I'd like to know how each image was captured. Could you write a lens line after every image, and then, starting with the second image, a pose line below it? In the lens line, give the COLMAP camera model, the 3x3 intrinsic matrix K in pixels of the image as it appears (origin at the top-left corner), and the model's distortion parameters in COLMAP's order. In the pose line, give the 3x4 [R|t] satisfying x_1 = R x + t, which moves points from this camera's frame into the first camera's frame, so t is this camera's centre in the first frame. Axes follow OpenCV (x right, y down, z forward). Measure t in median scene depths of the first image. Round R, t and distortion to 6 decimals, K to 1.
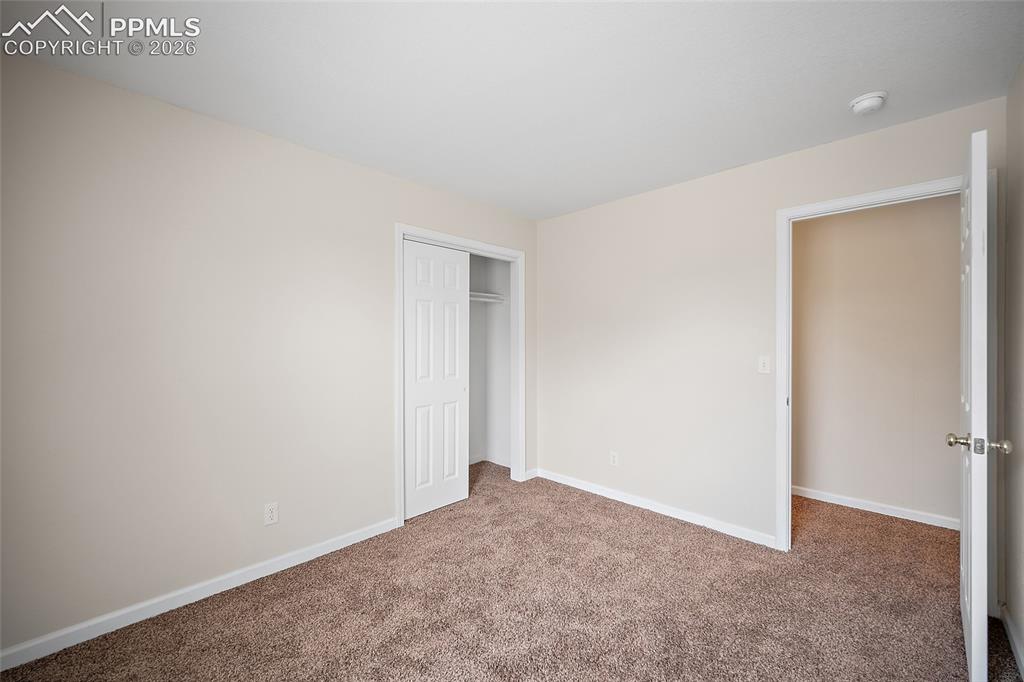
lens RADIAL K [[402.2, 0, 512.0], [0, 402.2, 341.0], [0, 0, 1]] dist [0.001135, 0.000069]
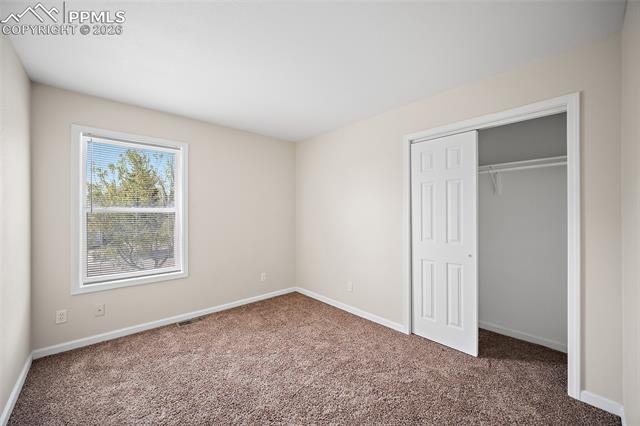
lens RADIAL K [[256.2, 0, 319.6], [0, 256.2, 208.3], [0, 0, 1]] dist [0.000515, -0.000132]
pose [[-0.063719, -0.006715, -0.997945, 0.626562], [0.004383, 0.999966, -0.007008, -0.007182], [0.997958, -0.004821, -0.063687, 0.646064]]
